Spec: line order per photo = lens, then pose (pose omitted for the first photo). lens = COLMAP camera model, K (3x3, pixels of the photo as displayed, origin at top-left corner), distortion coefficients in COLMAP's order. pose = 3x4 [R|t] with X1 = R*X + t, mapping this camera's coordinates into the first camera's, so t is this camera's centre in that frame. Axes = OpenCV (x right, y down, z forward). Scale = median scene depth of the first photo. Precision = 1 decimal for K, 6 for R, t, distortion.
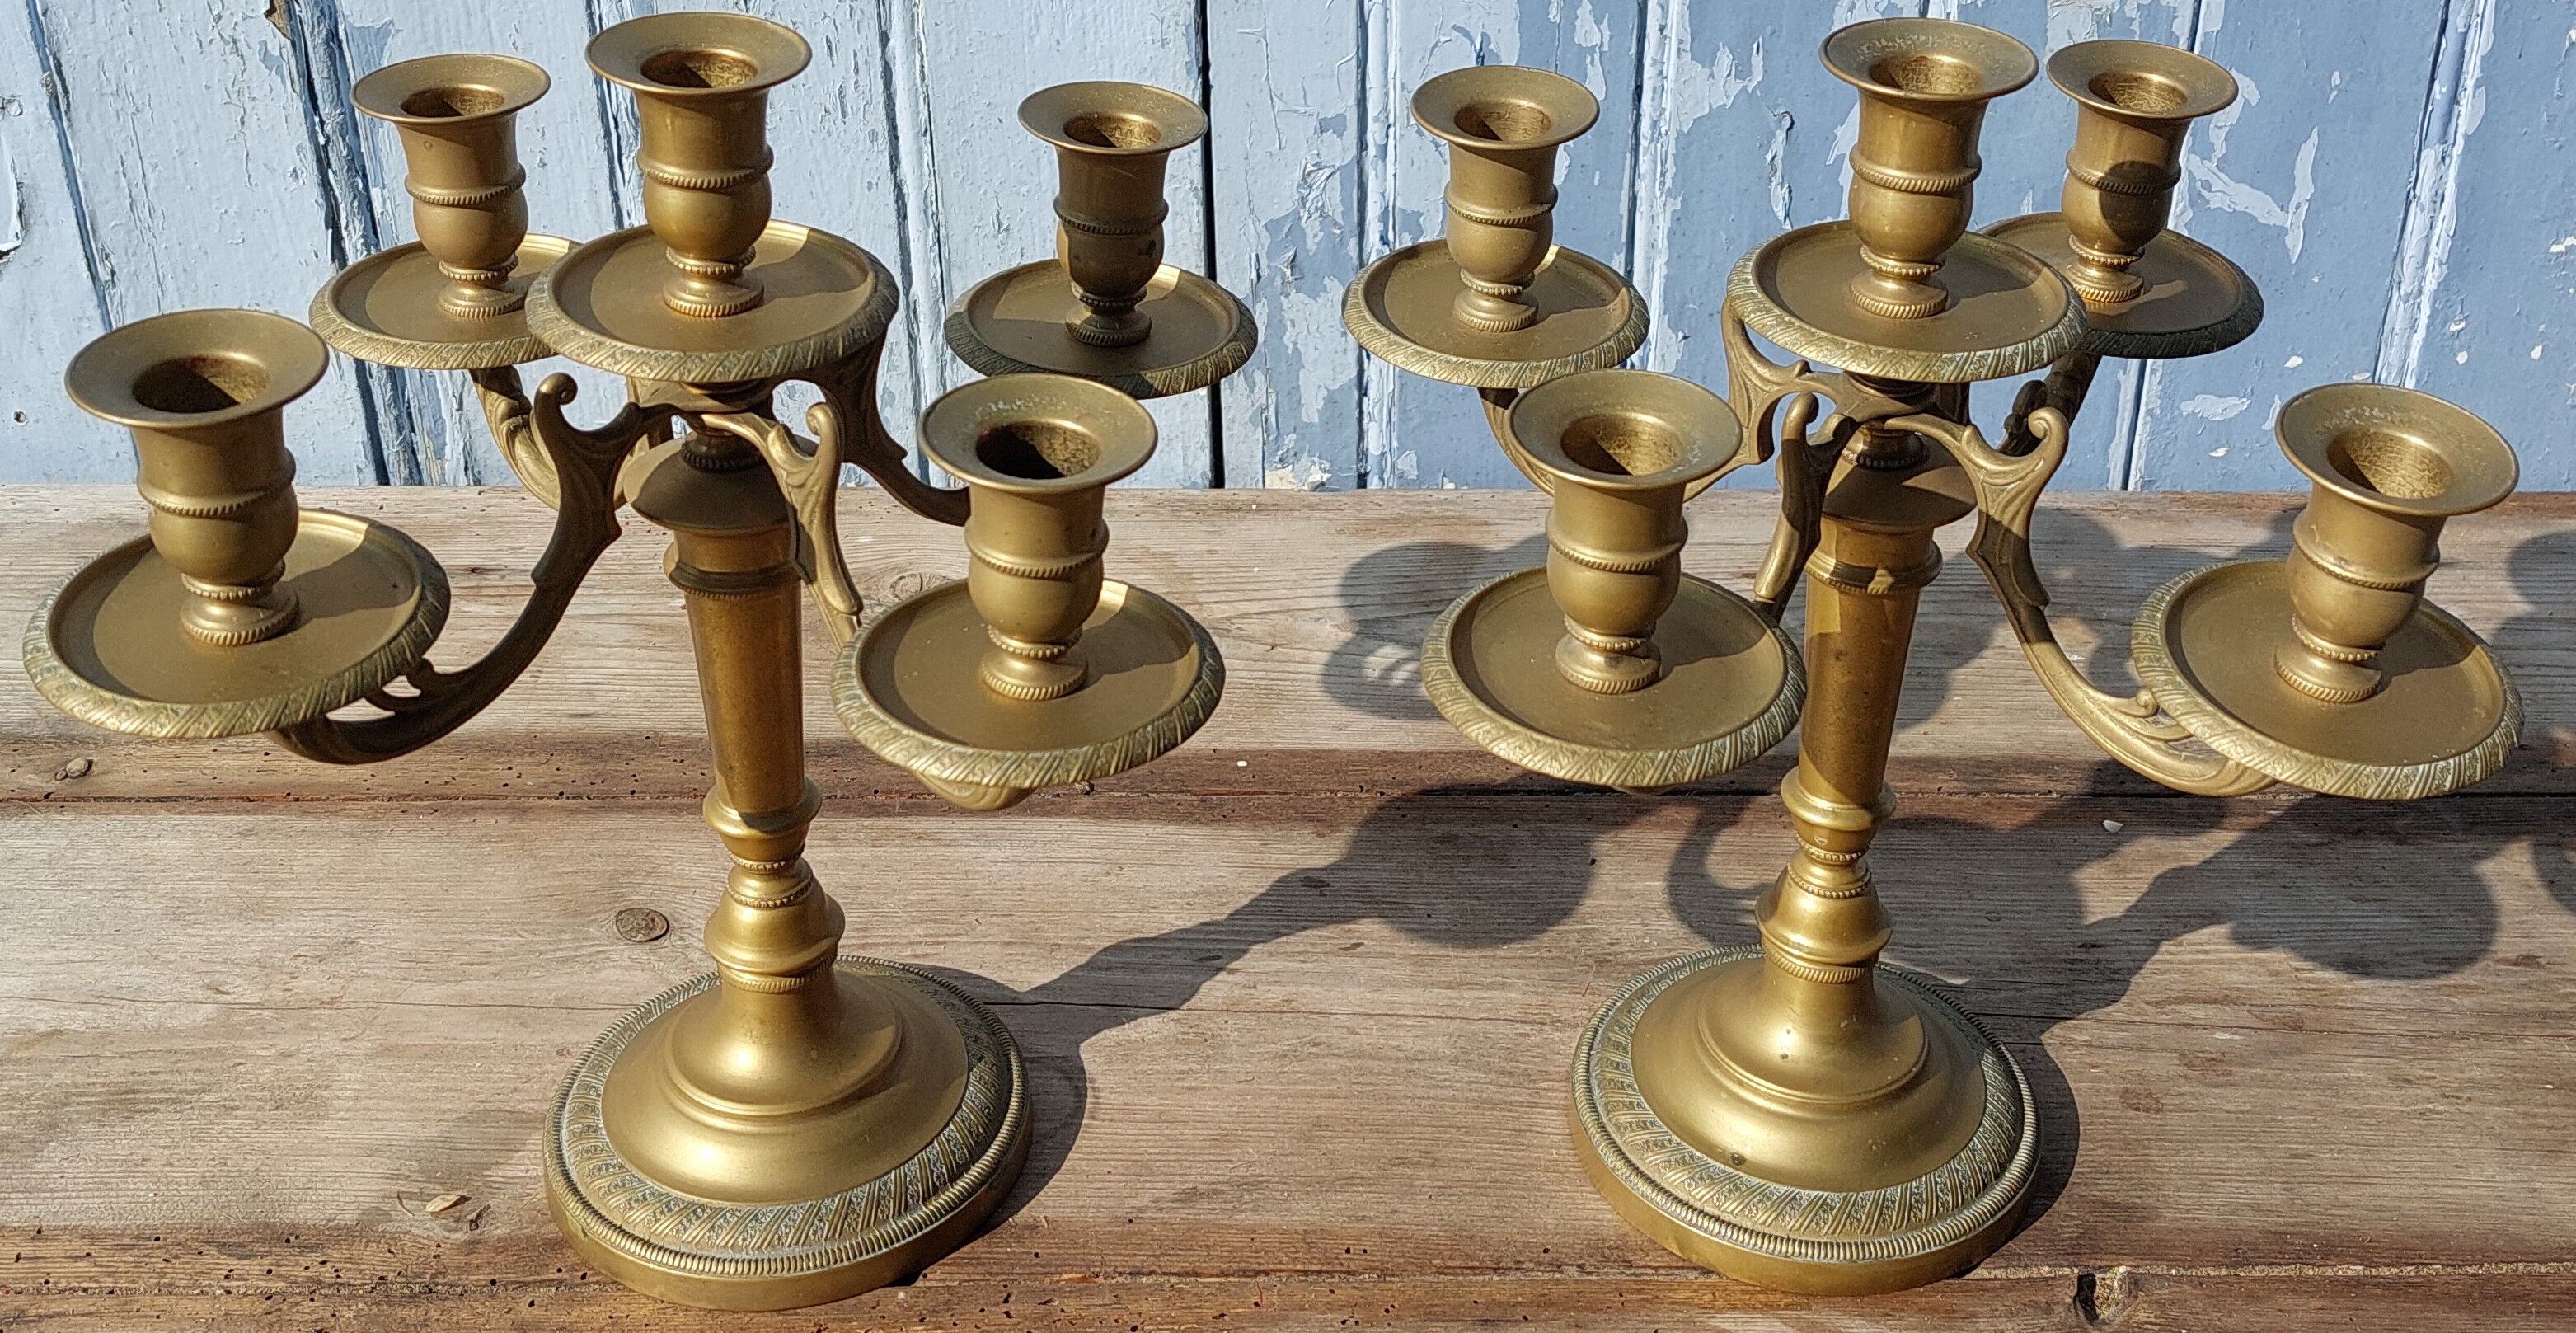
lens RADIAL K [[2137.0, 0, 1349.0], [0, 2137.0, 614.9], [0, 0, 1]] dist [0.043897, -0.036098]
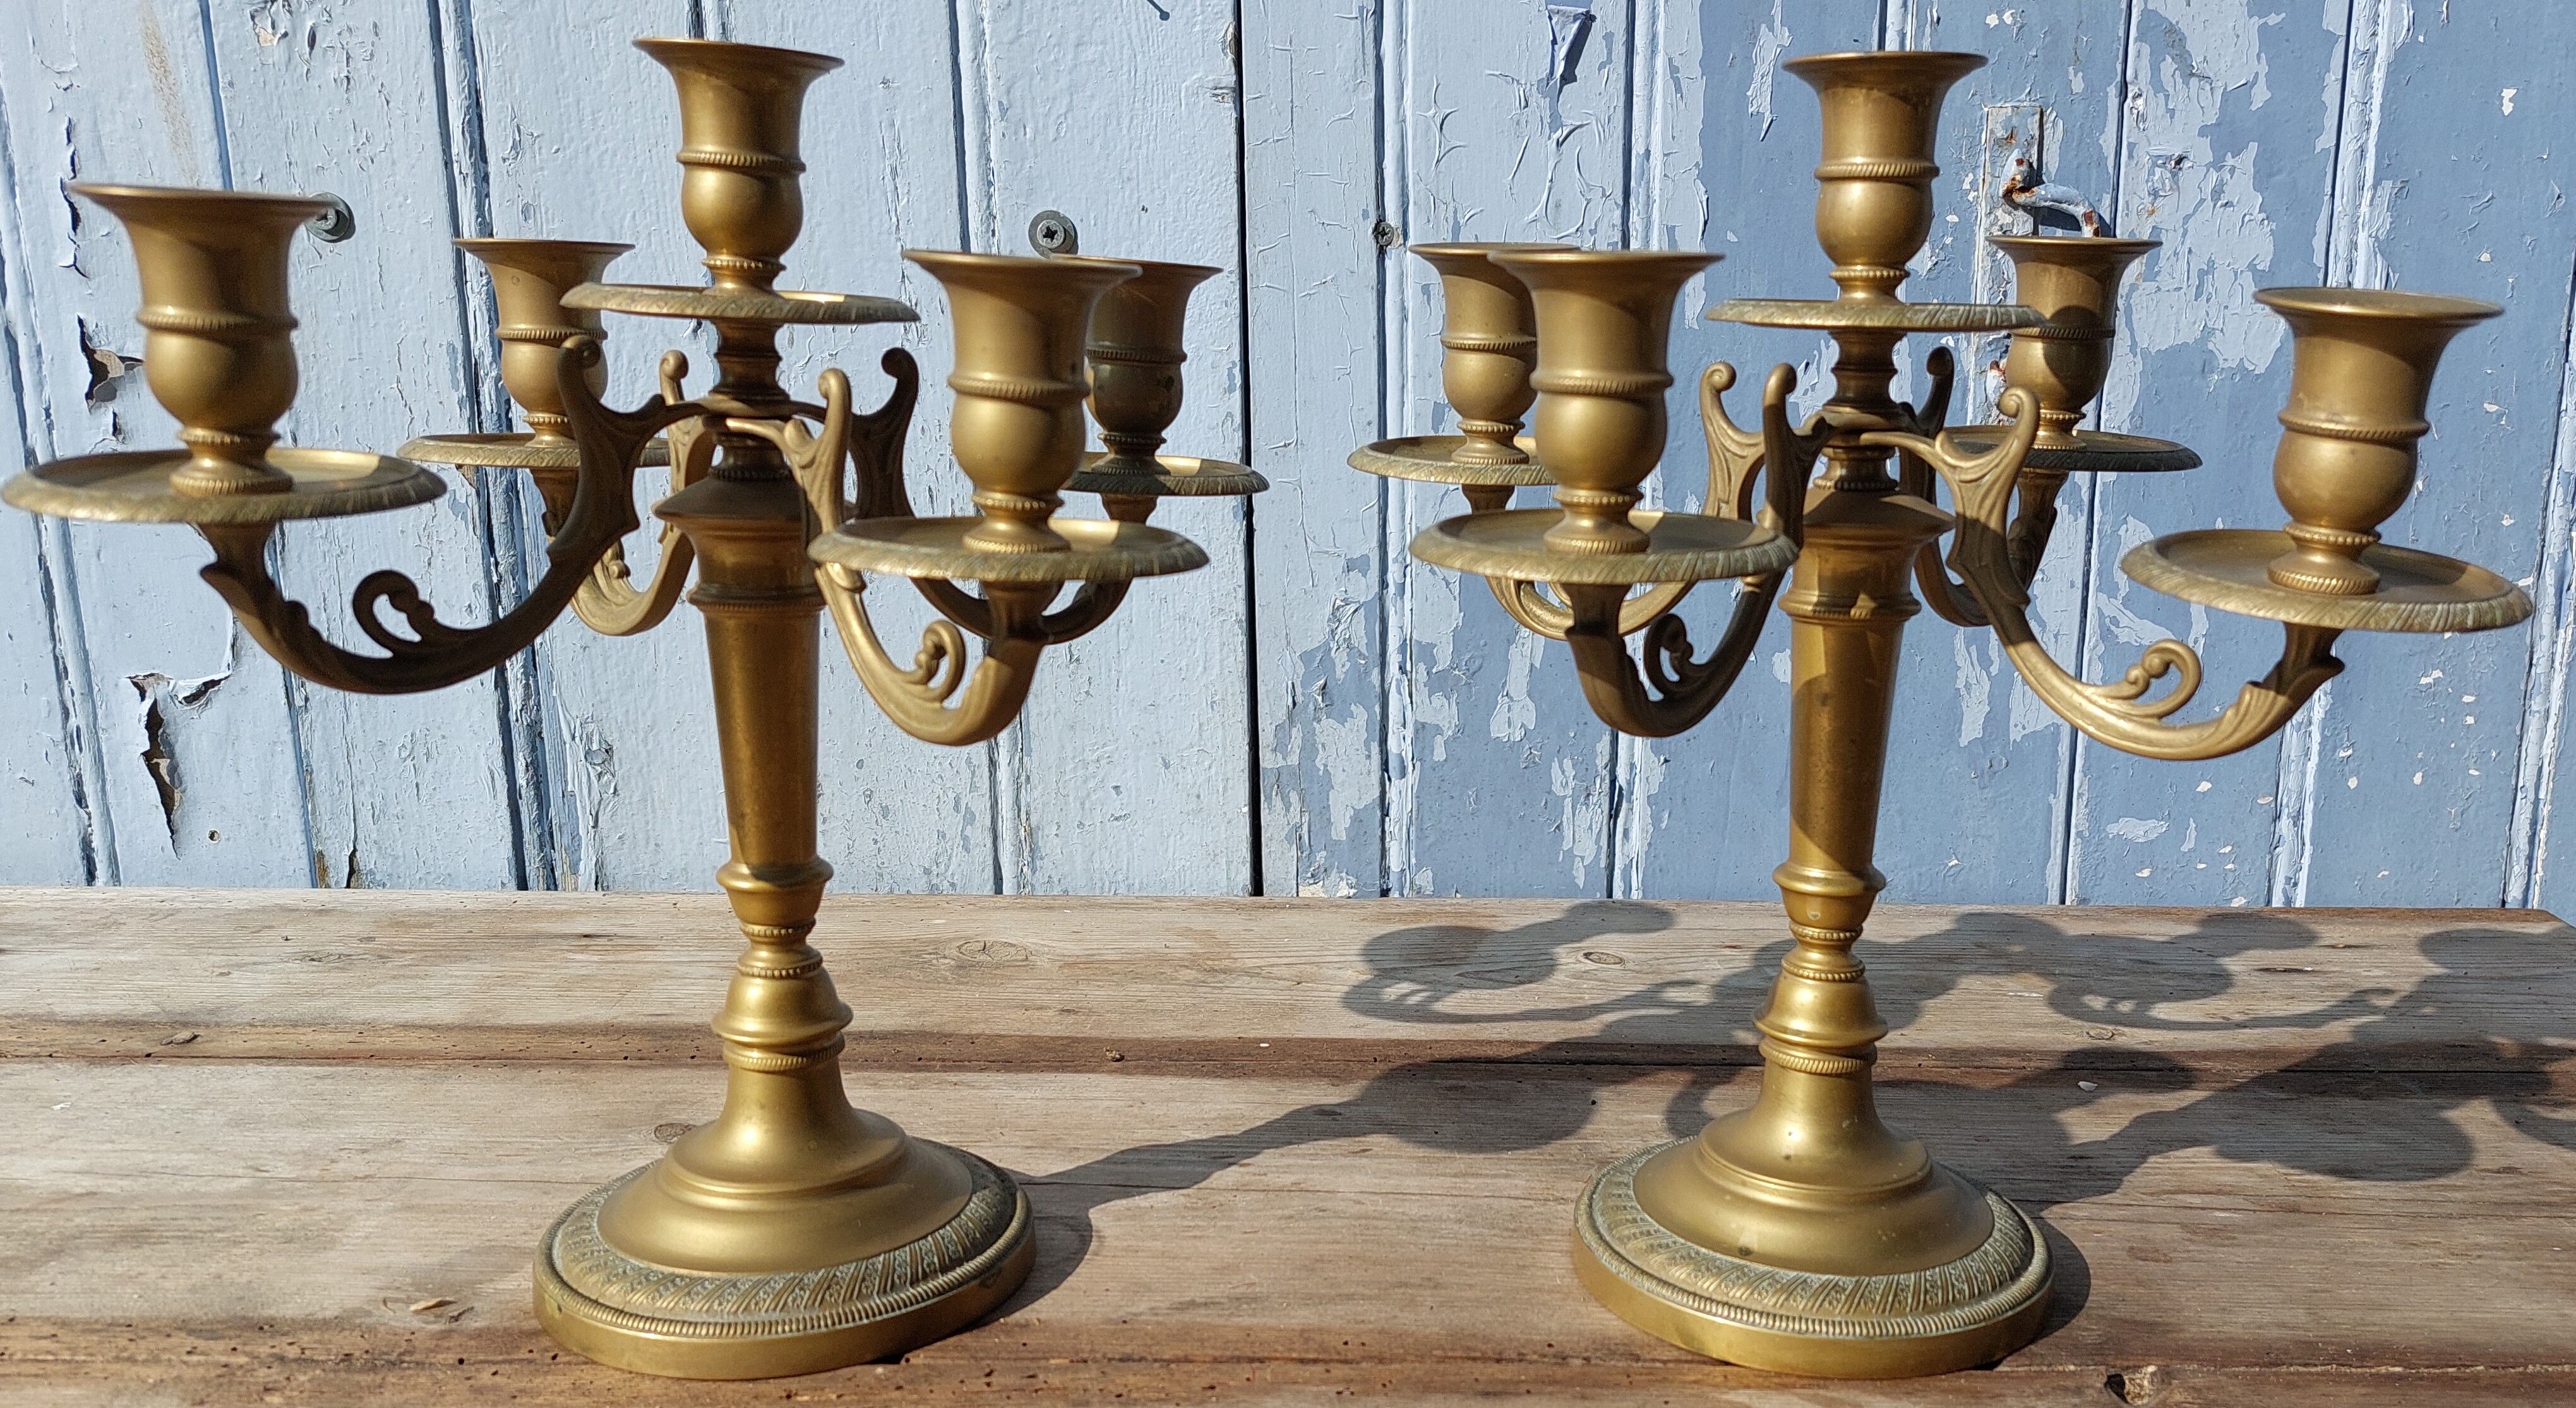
lens RADIAL K [[1749.4, 0, 1373.7], [0, 1749.4, 921.3], [0, 0, 1]] dist [0.044045, -0.041418]
pose [[0.999928, 0.001504, -0.011903, 0.017947], [-0.004038, 0.976427, -0.215812, 0.237441], [0.011298, 0.215844, 0.976362, 0.155905]]
